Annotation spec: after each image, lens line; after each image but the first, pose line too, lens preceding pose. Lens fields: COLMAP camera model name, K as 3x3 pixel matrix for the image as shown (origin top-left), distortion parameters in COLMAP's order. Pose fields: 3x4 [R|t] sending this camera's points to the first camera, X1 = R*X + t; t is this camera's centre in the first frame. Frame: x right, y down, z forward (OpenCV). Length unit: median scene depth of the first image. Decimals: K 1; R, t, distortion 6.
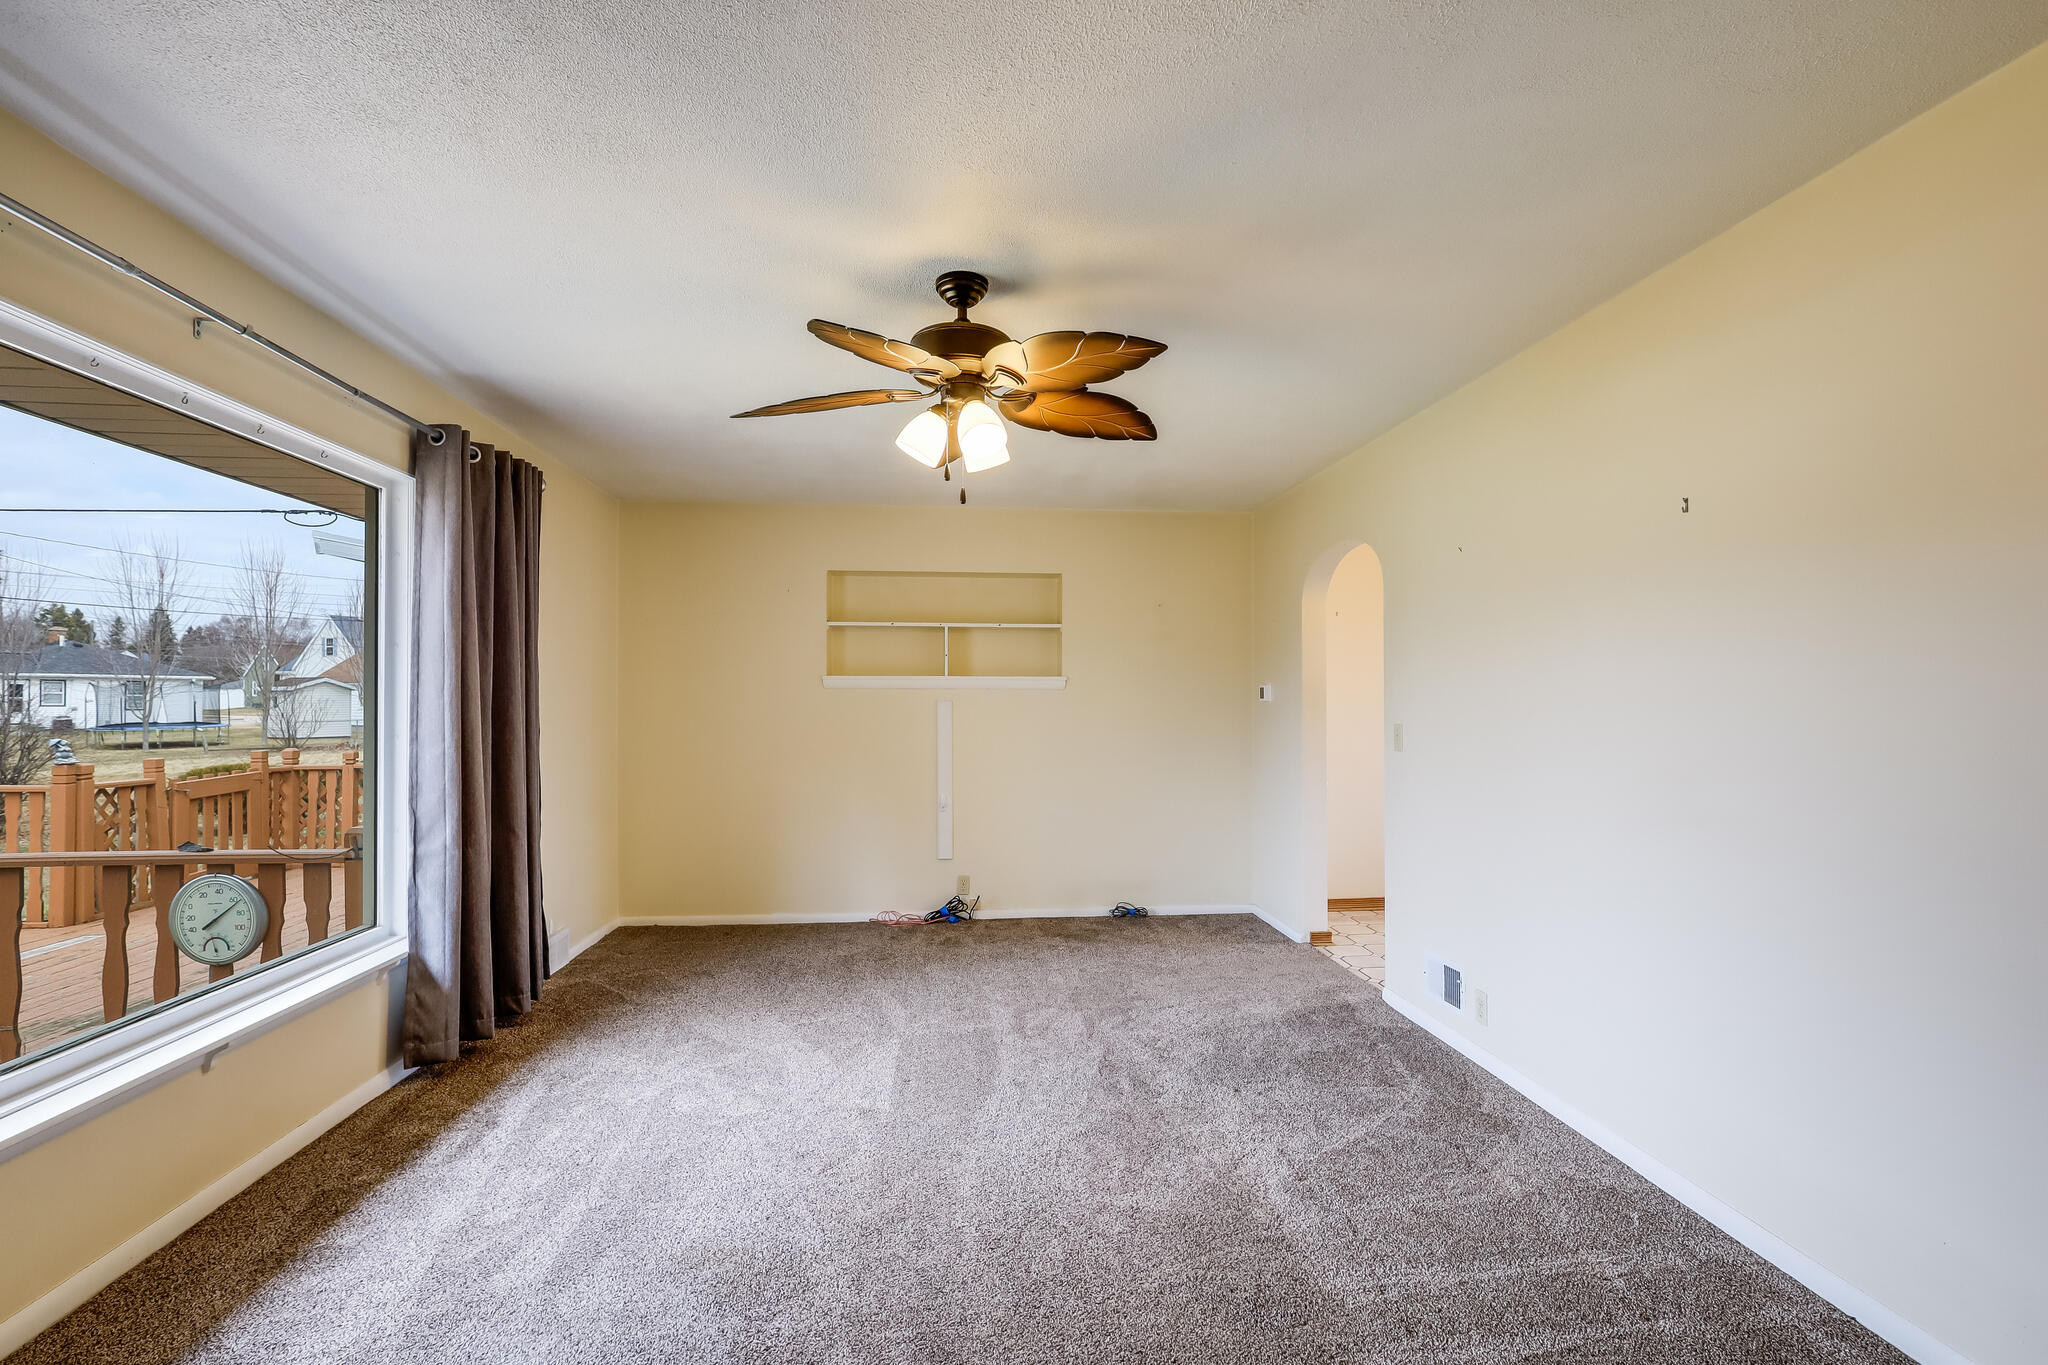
lens RADIAL K [[950.3, 0, 1025.8], [0, 950.3, 694.6], [0, 0, 1]] dist [-0.000290, 0.001420]
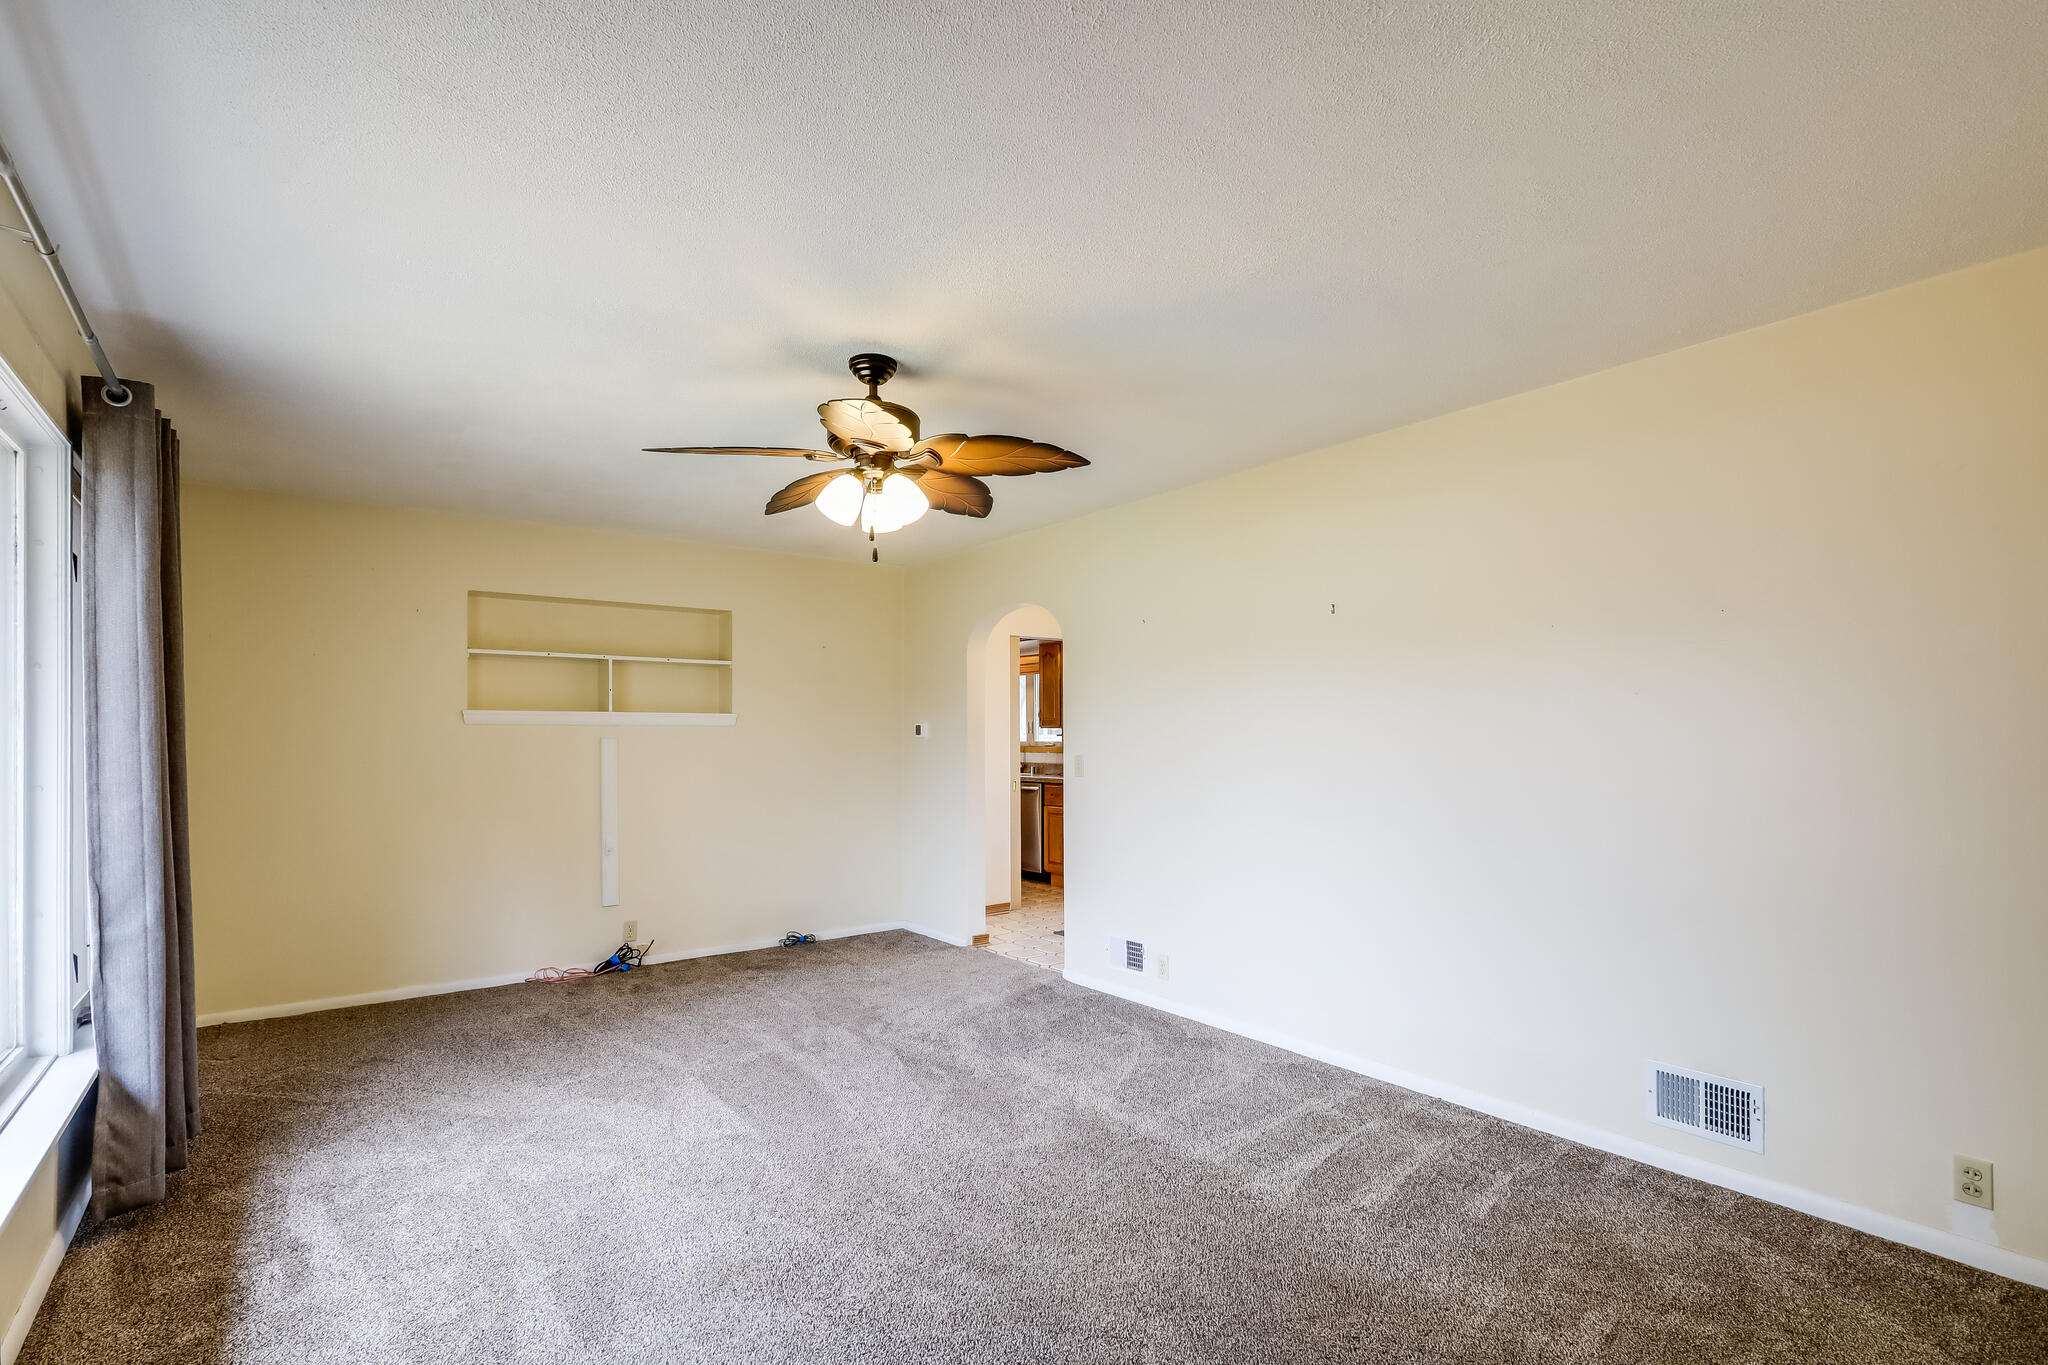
lens RADIAL K [[956.5, 0, 1022.4], [0, 956.5, 732.8], [0, 0, 1]] dist [0.001851, 0.000847]
pose [[0.852154, -0.000206, 0.523291, -0.343795], [-0.001098, 0.999997, 0.002183, -0.001487], [-0.523290, -0.002435, 0.852151, -0.034676]]
